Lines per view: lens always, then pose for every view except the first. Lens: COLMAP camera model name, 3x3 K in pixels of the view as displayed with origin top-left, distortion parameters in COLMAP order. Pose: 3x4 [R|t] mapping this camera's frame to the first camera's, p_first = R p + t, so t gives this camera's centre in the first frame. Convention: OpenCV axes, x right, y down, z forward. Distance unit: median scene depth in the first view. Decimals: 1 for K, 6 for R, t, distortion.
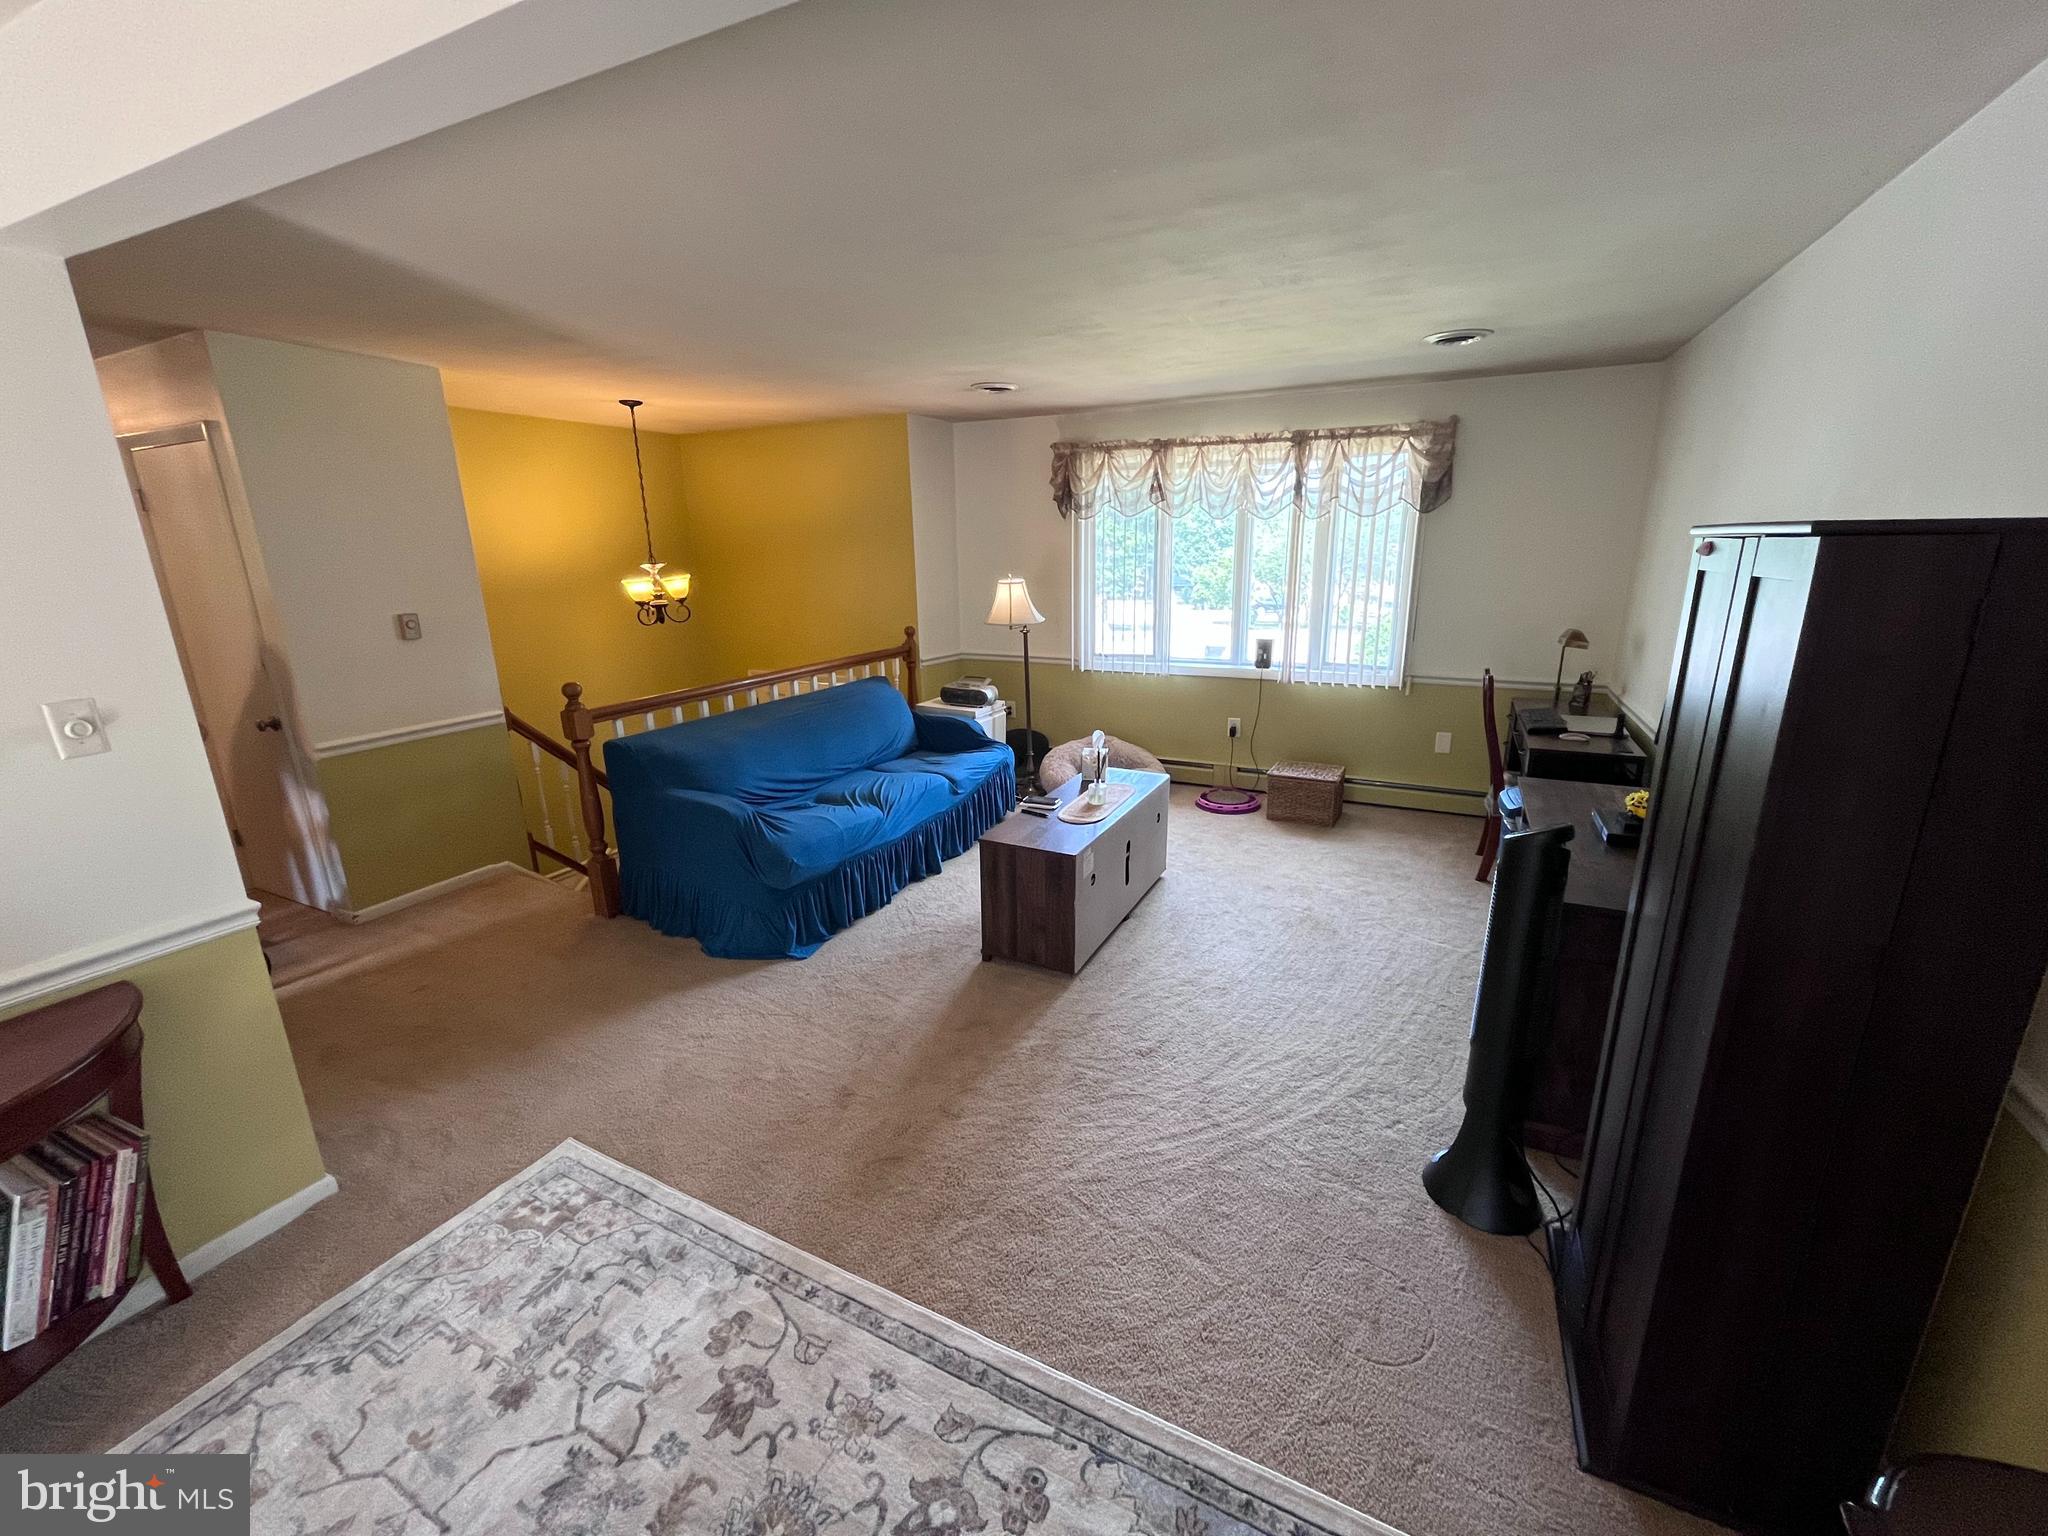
lens RADIAL K [[831.6, 0, 1020.4], [0, 831.6, 768.5], [0, 0, 1]] dist [-0.002865, 0.000000]
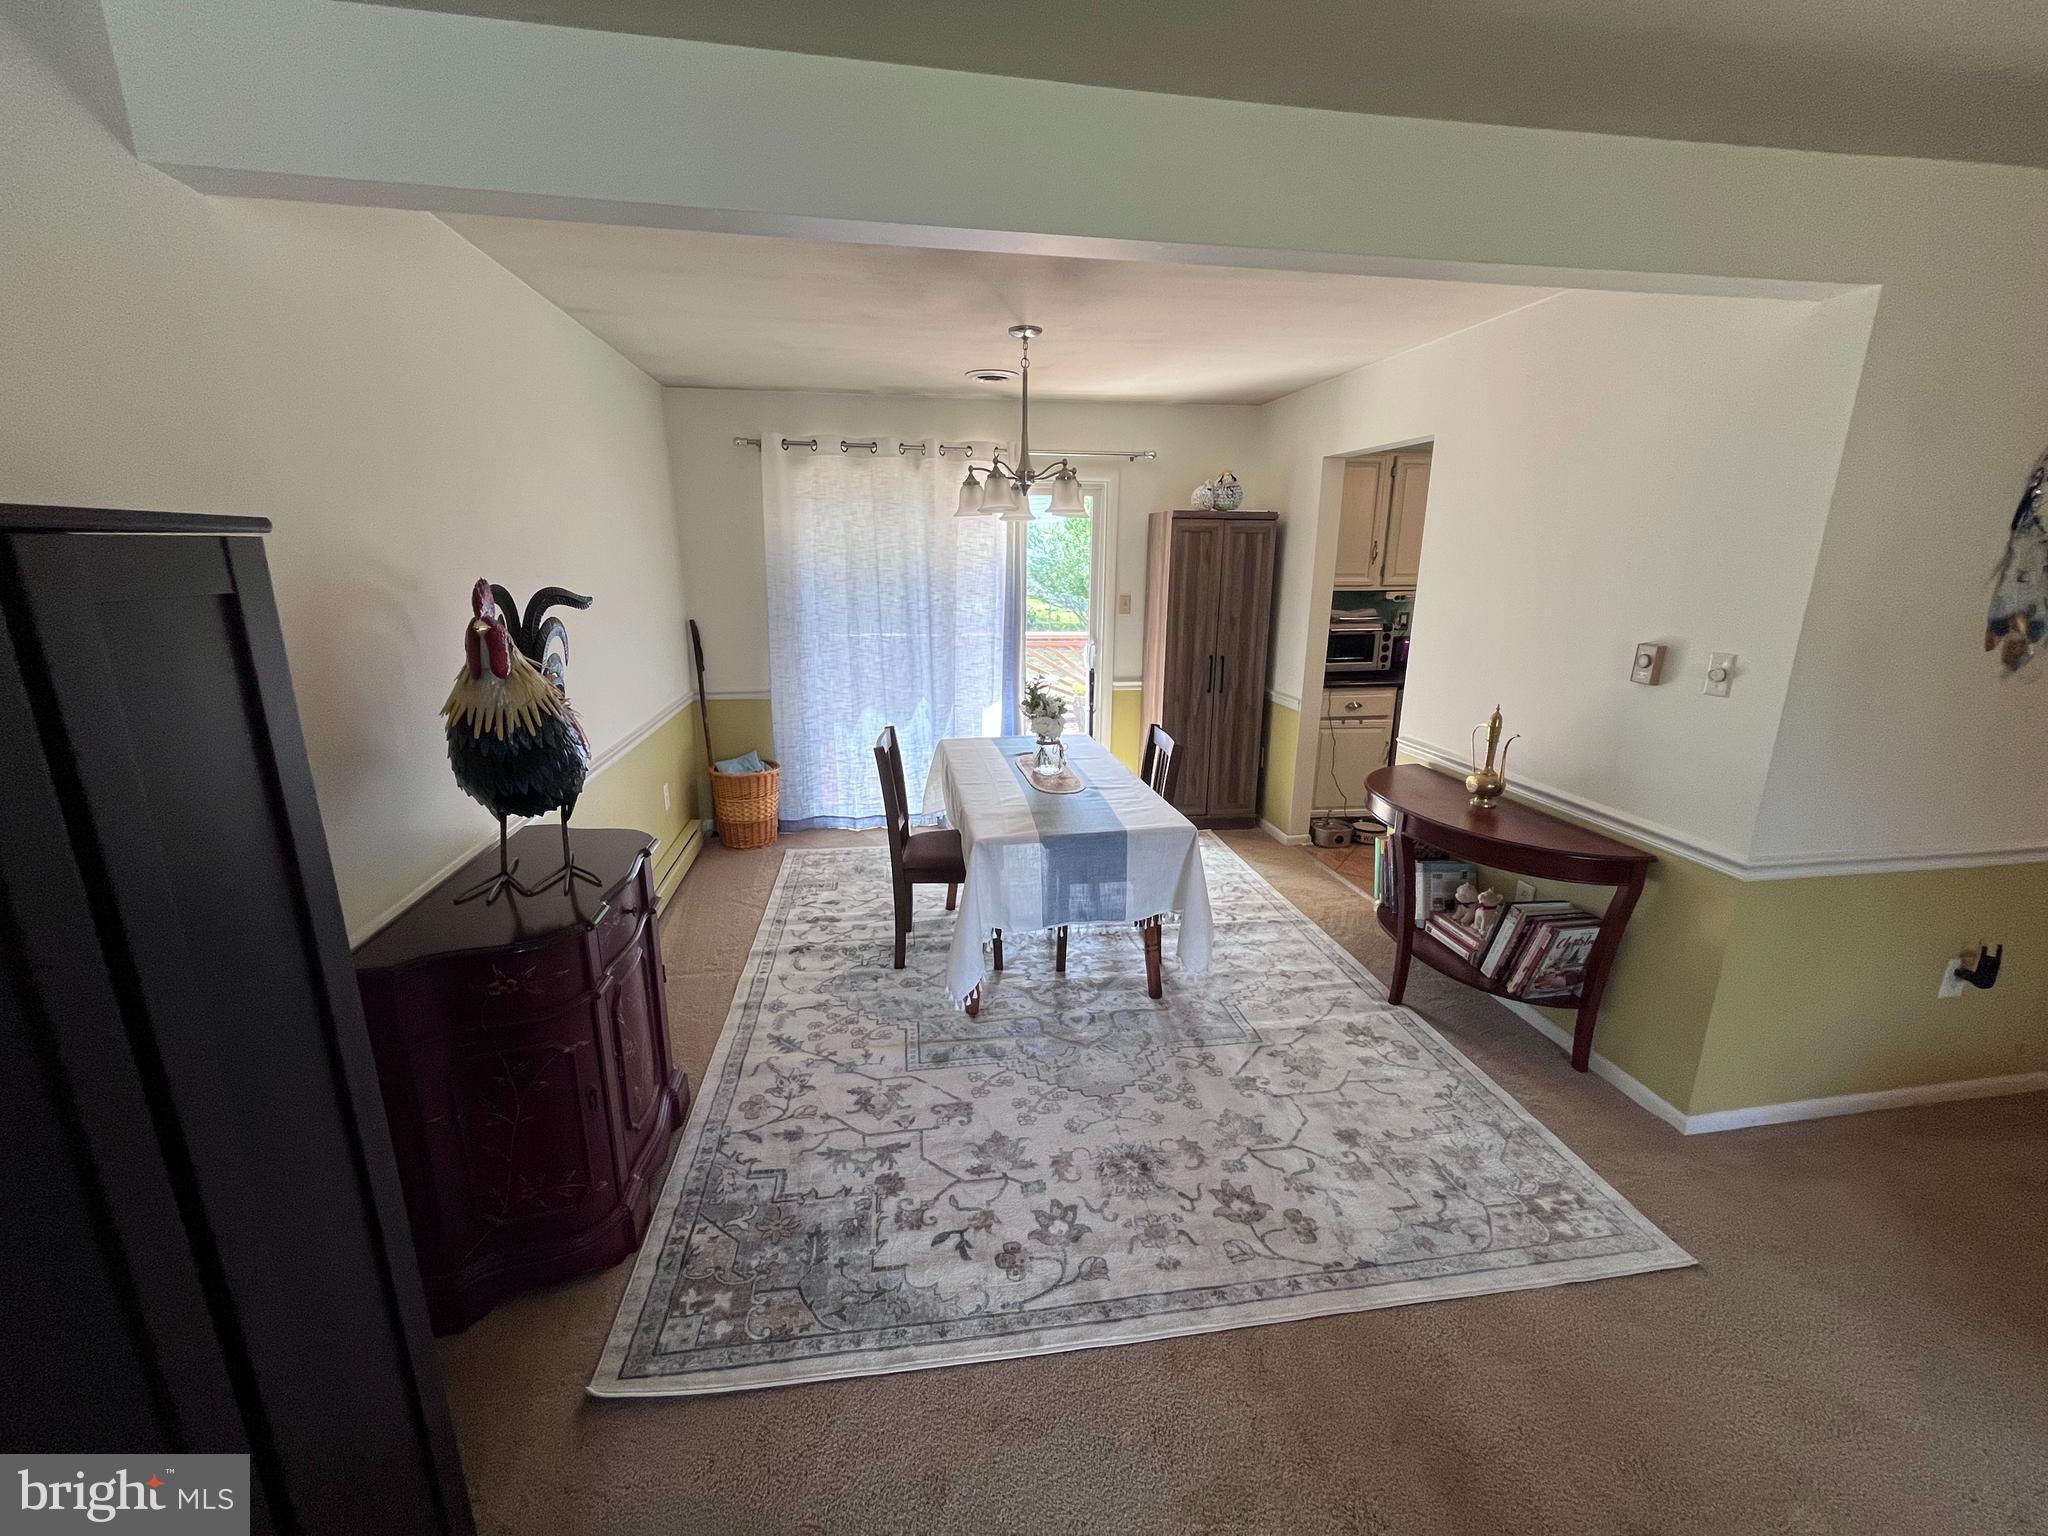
lens RADIAL K [[831.6, 0, 1020.4], [0, 831.6, 768.5], [0, 0, 1]] dist [-0.002865, 0.000000]
pose [[-0.813173, 0.156935, -0.560465, 0.540961], [-0.147339, 0.876089, 0.459085, -0.364959], [0.563064, 0.455894, -0.689289, 1.367539]]
